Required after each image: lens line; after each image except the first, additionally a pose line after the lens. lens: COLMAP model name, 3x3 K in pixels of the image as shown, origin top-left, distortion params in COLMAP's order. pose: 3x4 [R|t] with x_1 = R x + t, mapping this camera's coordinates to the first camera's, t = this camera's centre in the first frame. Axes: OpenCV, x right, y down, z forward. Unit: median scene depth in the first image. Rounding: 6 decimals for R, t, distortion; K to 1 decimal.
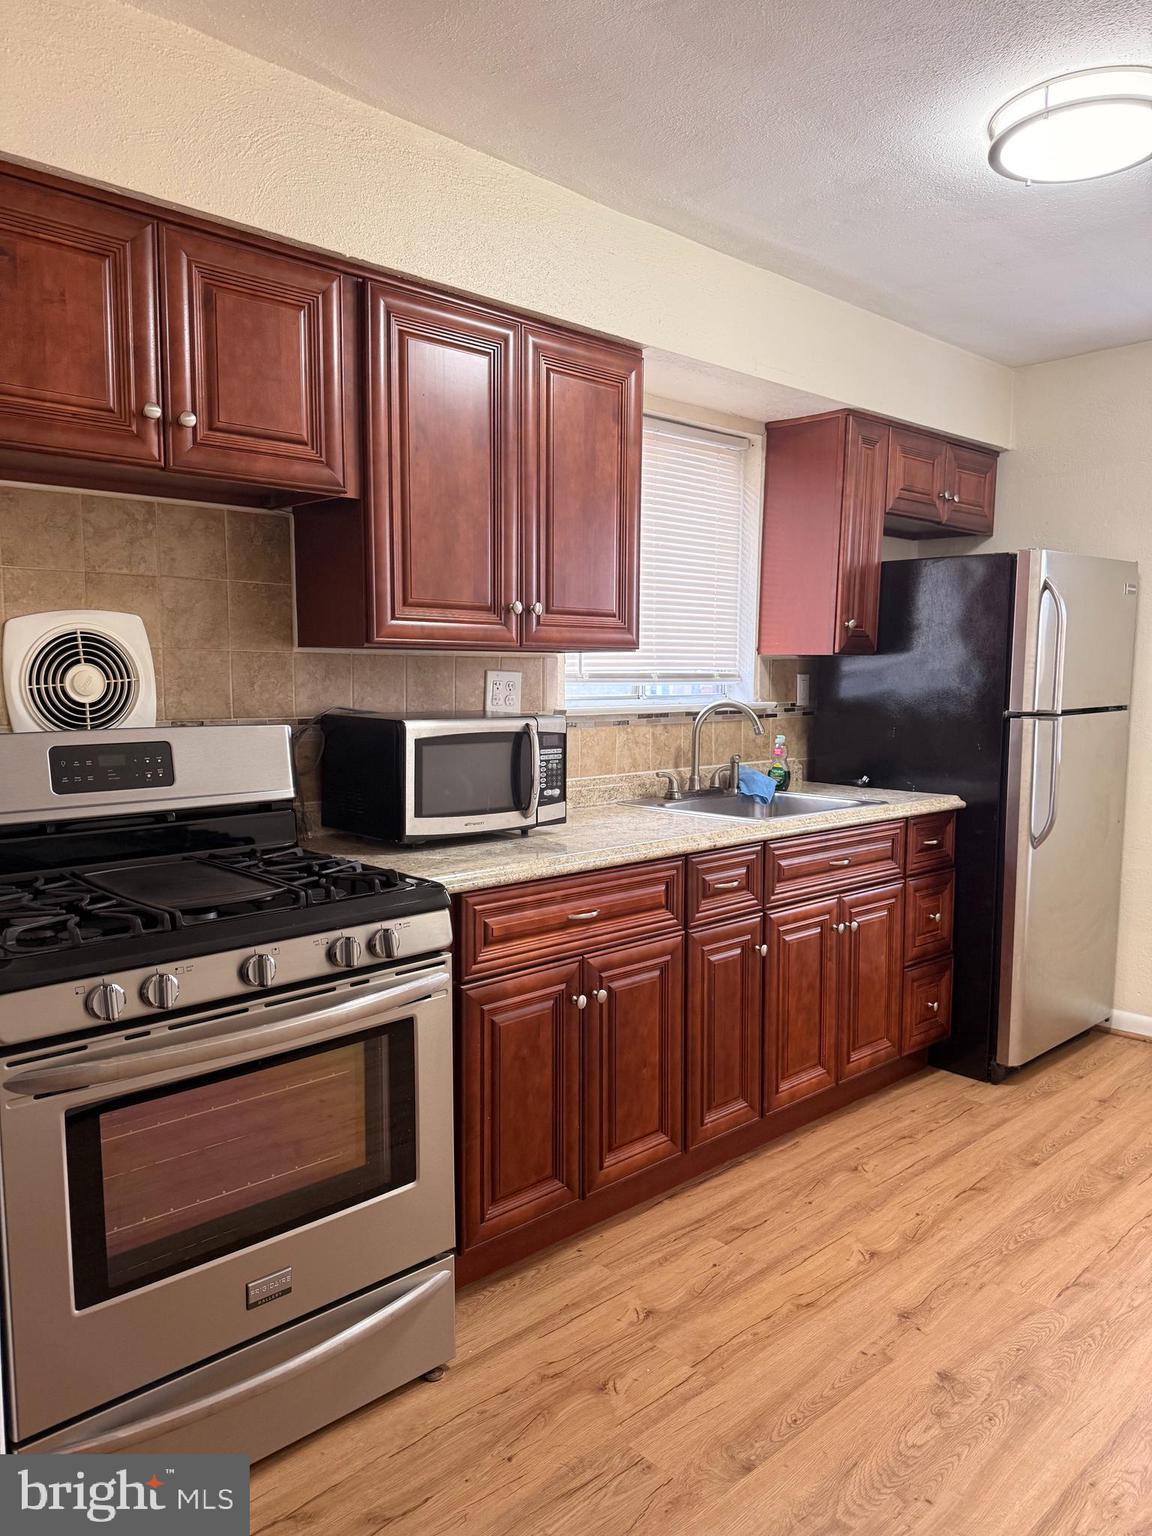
lens RADIAL K [[1086.9, 0, 576.0], [0, 1086.9, 768.0], [0, 0, 1]] dist [0.067362, -0.076095]
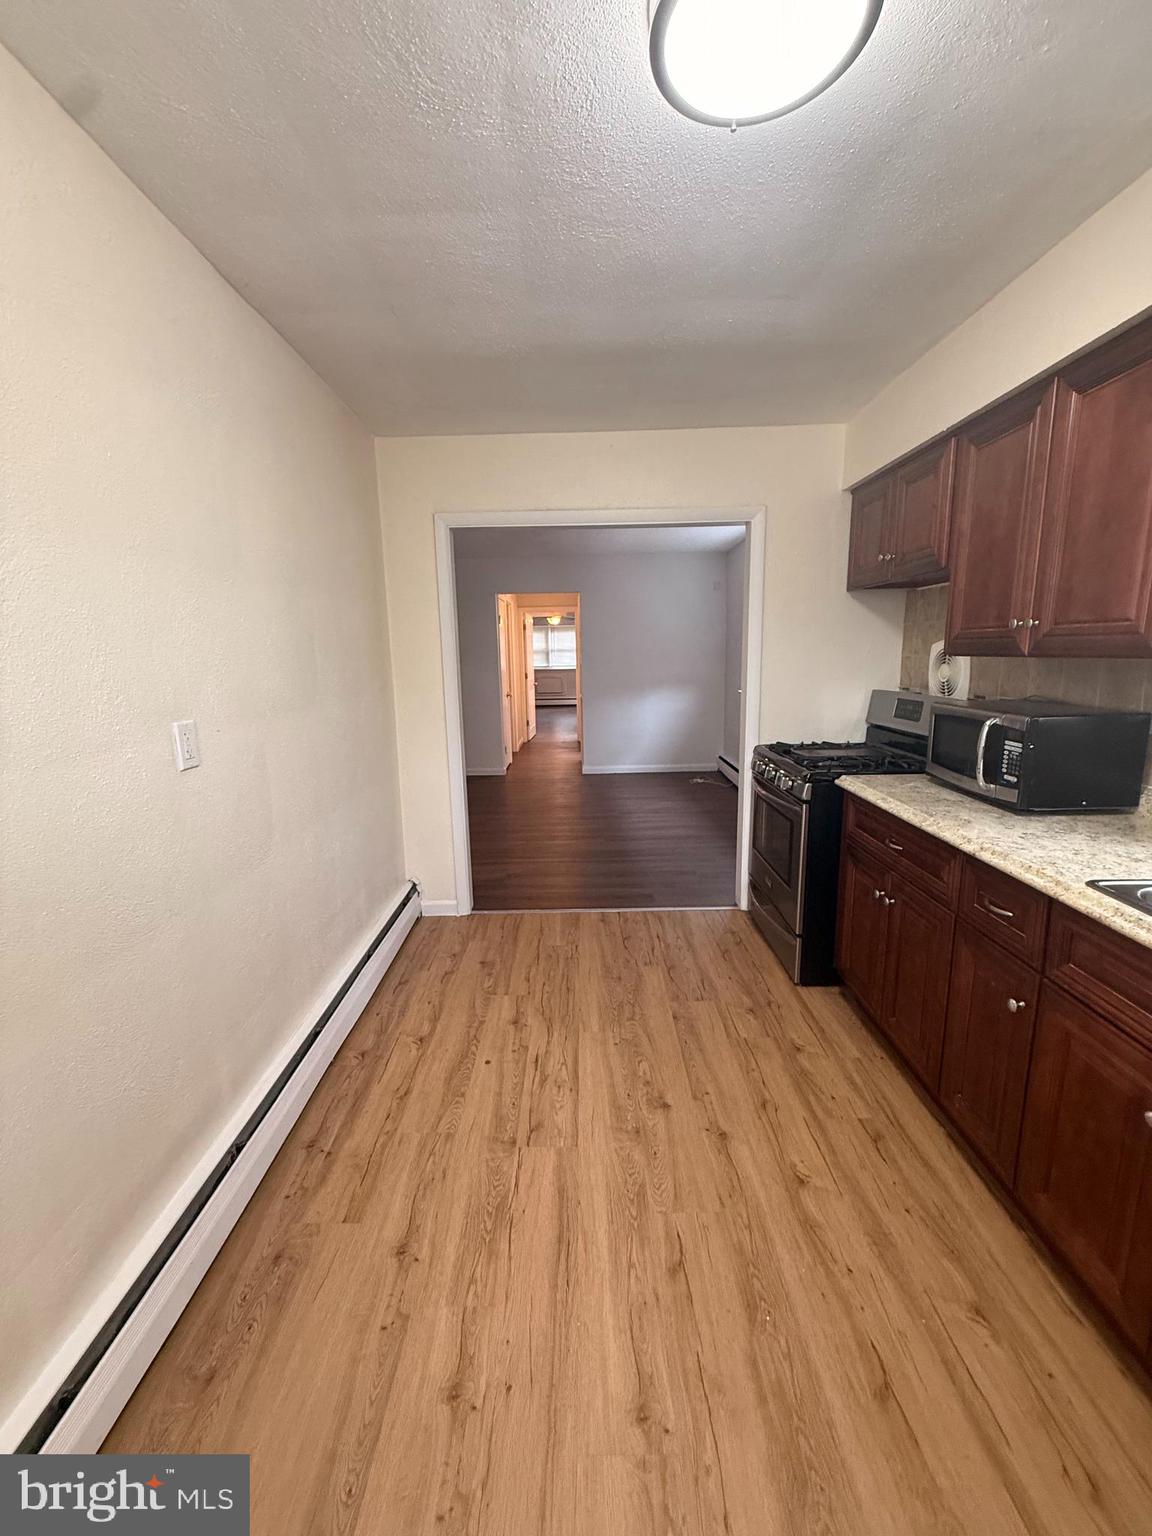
lens RADIAL K [[609.8, 0, 576.4], [0, 609.8, 765.3], [0, 0, 1]] dist [-0.000712, -0.000041]
pose [[-0.688132, 0.143599, -0.711234, 0.869201], [-0.046874, 0.969375, 0.241069, -0.146345], [0.724070, 0.199226, -0.660327, 1.208298]]
